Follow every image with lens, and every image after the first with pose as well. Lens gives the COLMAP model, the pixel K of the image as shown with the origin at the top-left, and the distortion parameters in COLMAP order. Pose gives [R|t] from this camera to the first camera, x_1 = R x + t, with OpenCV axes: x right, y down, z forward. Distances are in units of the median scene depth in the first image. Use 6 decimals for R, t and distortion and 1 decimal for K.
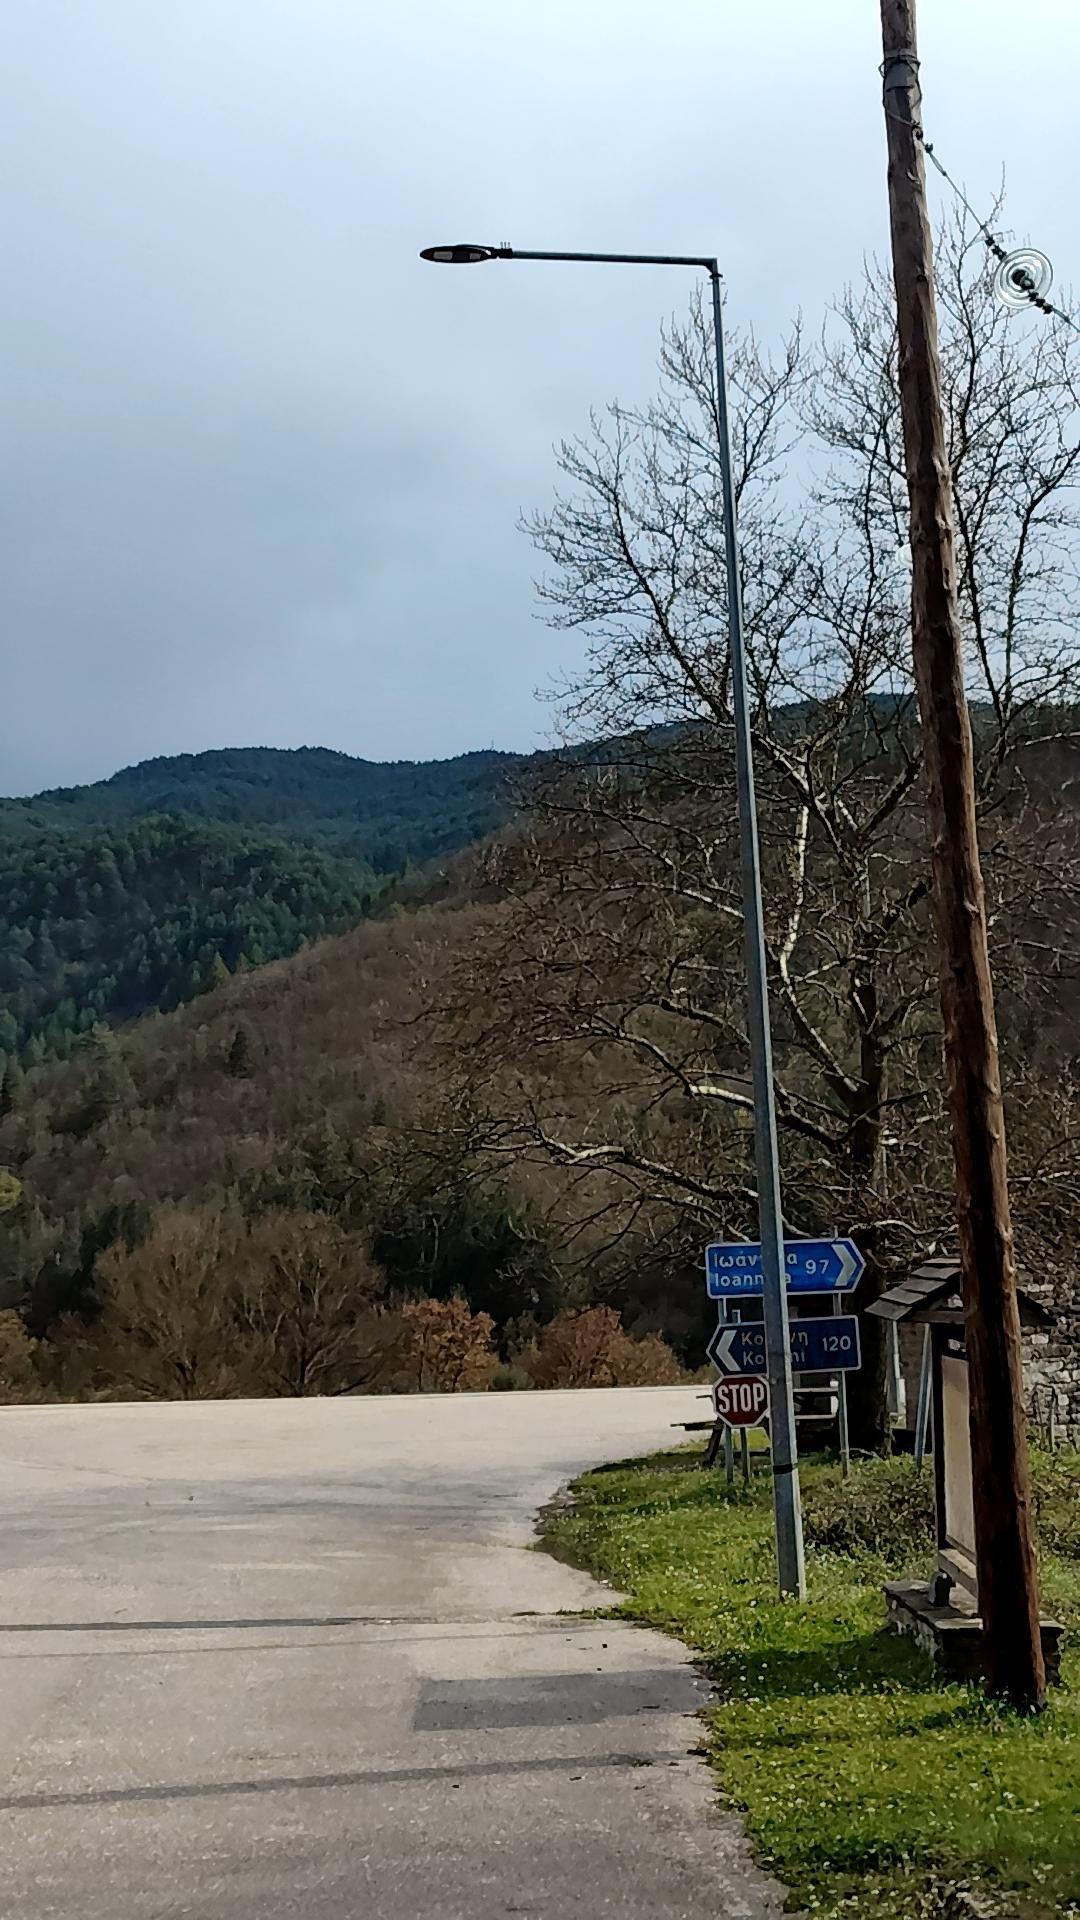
lens RADIAL K [[2804.1, 0, 540.0], [0, 2804.1, 960.0], [0, 0, 1]] dist [0.088748, -0.079403]
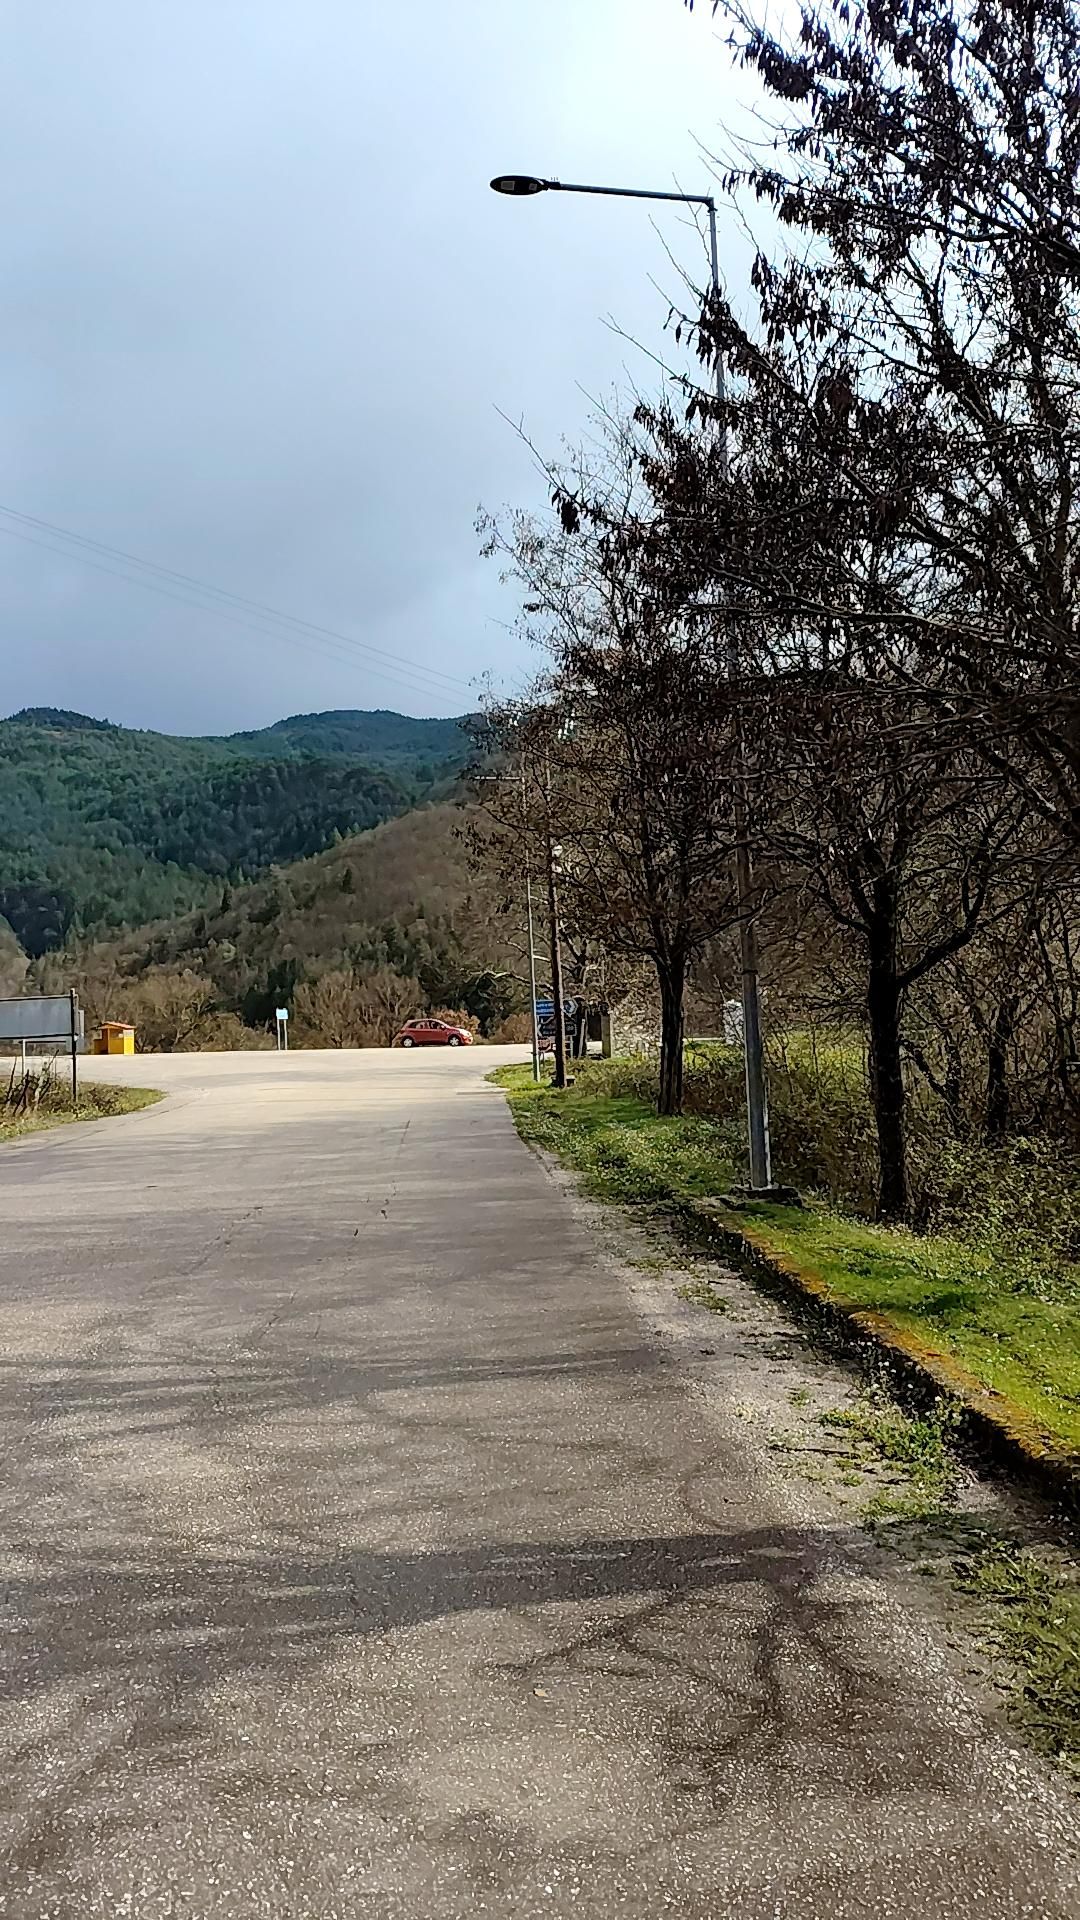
lens RADIAL K [[2804.1, 0, 540.0], [0, 2804.1, 960.0], [0, 0, 1]] dist [0.088748, -0.079403]
pose [[0.999999, -0.001137, -0.001194, 0.025709], [0.001260, 0.994120, 0.108273, -0.118590], [0.001064, -0.108275, 0.994120, -0.896431]]
